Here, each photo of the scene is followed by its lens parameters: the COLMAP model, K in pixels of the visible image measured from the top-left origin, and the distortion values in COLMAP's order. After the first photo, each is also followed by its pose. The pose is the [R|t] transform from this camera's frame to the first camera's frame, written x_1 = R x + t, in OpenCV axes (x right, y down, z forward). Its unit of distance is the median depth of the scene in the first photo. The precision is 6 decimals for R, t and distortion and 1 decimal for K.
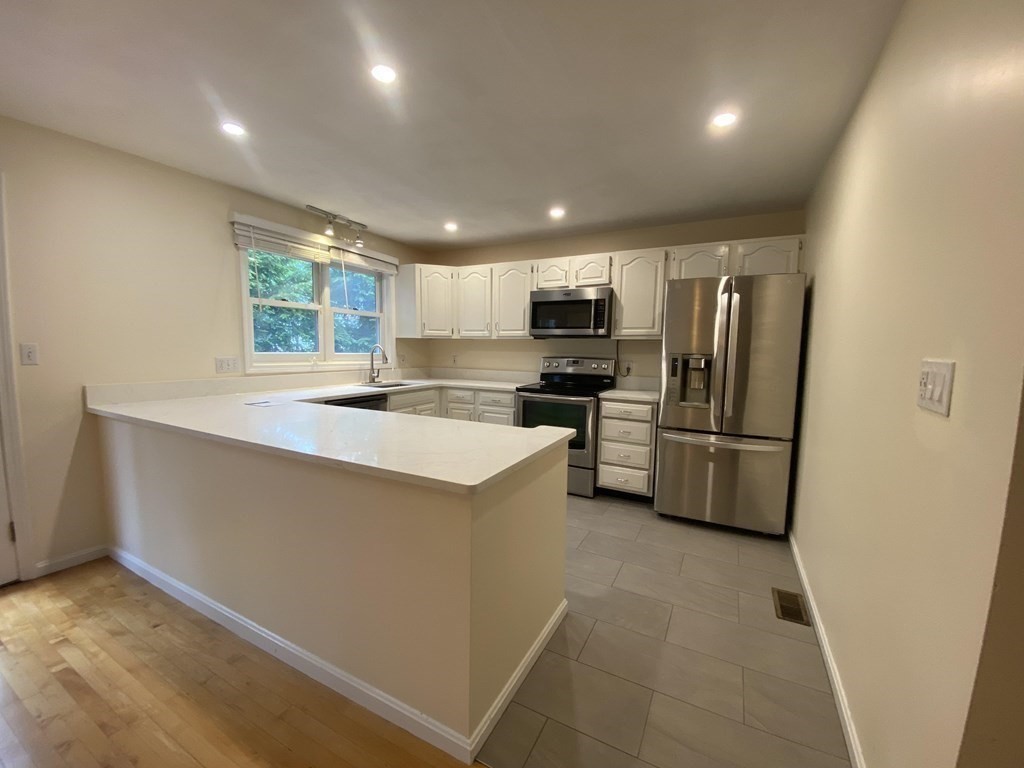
lens RADIAL K [[414.8, 0, 510.6], [0, 414.8, 390.3], [0, 0, 1]] dist [0.027198, -0.022619]
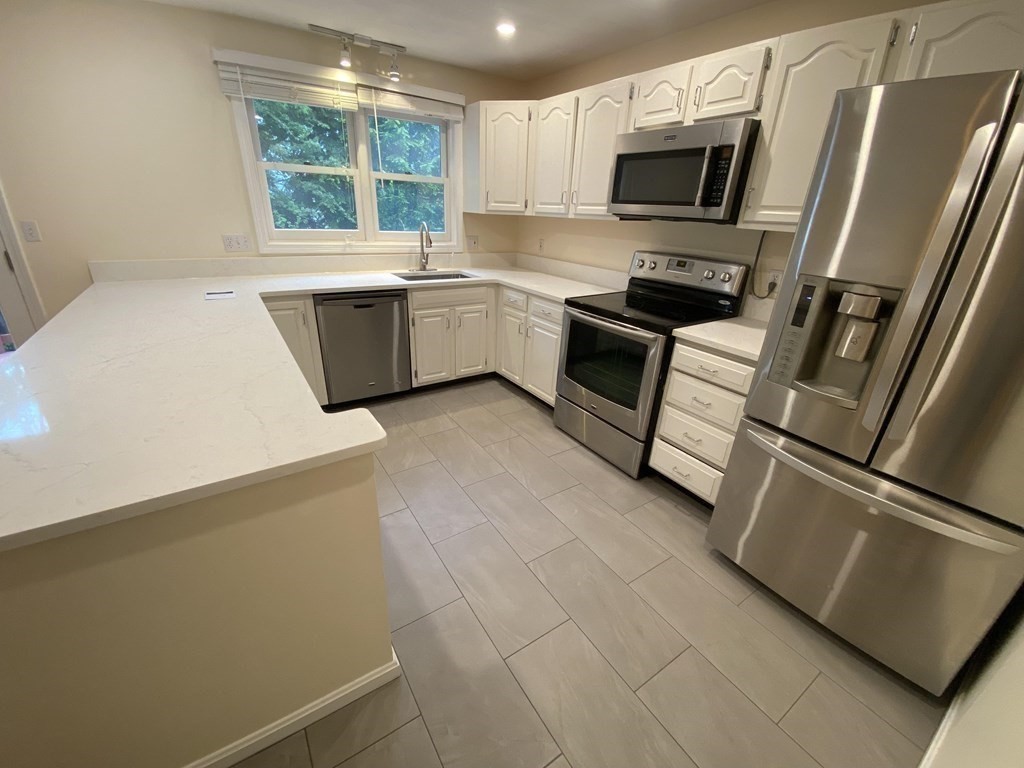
lens RADIAL K [[421.7, 0, 504.7], [0, 421.7, 388.8], [0, 0, 1]] dist [0.027802, -0.023708]
pose [[0.871451, 0.210308, -0.443107, 0.261463], [-0.075192, 0.950014, 0.303017, -0.067298], [0.484684, -0.230747, 0.843704, 0.328396]]
